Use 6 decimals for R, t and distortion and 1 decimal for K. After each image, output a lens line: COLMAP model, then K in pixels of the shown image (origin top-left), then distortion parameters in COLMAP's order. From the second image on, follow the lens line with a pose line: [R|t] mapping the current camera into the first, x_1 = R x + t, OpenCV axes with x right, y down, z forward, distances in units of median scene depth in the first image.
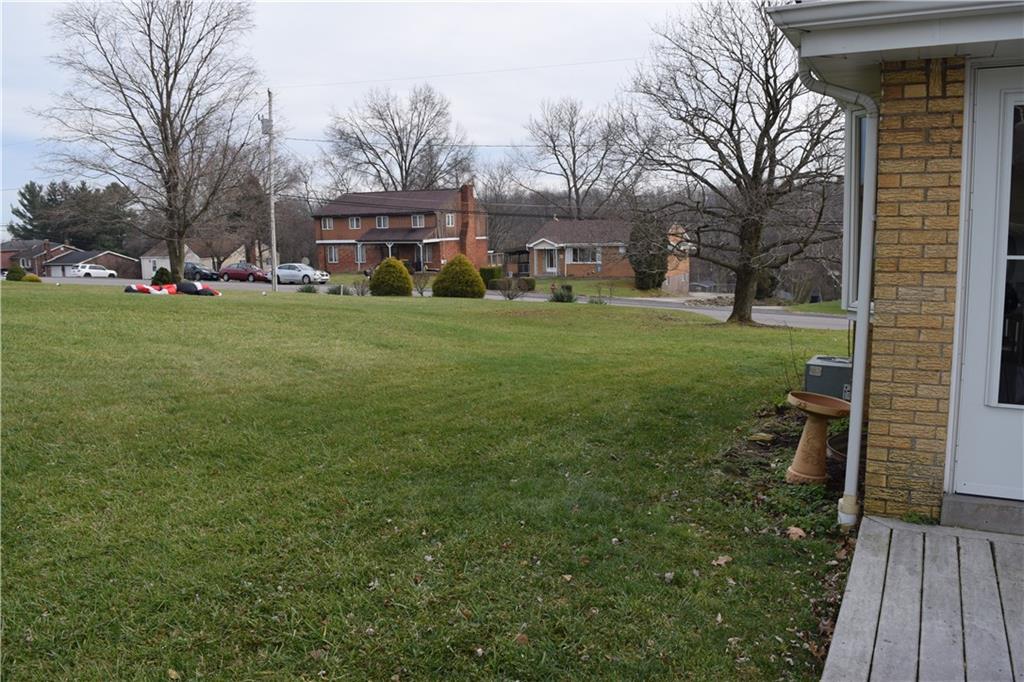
lens RADIAL K [[801.4, 0, 512.0], [0, 801.4, 341.0], [0, 0, 1]] dist [-0.093608, 0.019955]
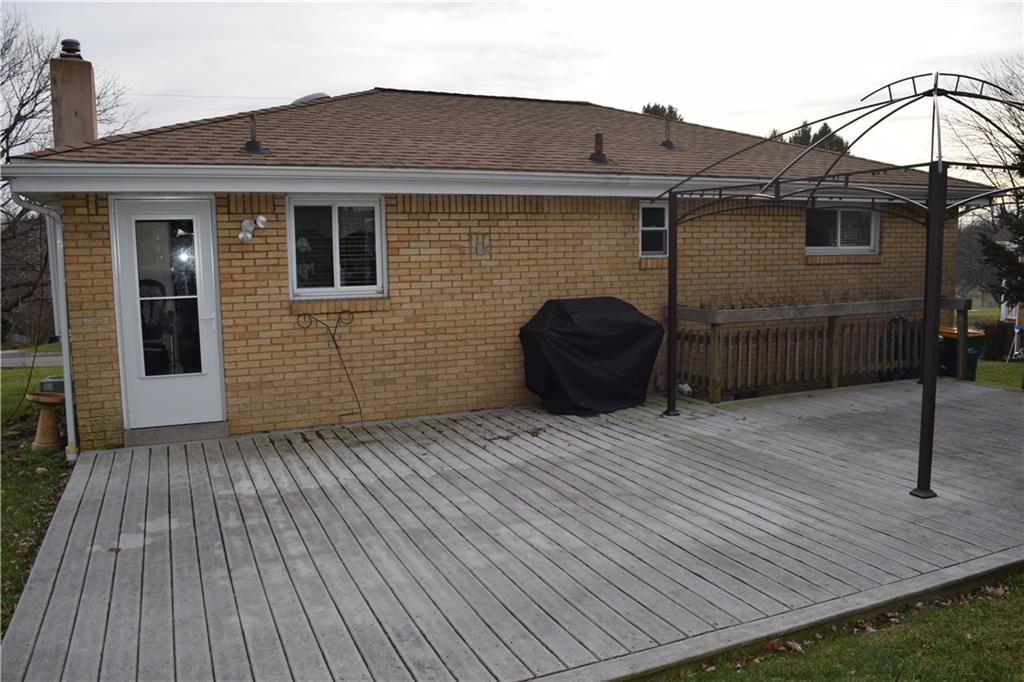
lens RADIAL K [[801.4, 0, 512.0], [0, 801.4, 341.0], [0, 0, 1]] dist [-0.093608, 0.019955]
pose [[0.621081, -0.082569, 0.779385, -0.294184], [0.117324, 0.993025, 0.011708, 0.077061], [-0.774915, 0.084169, 0.626436, -0.880038]]
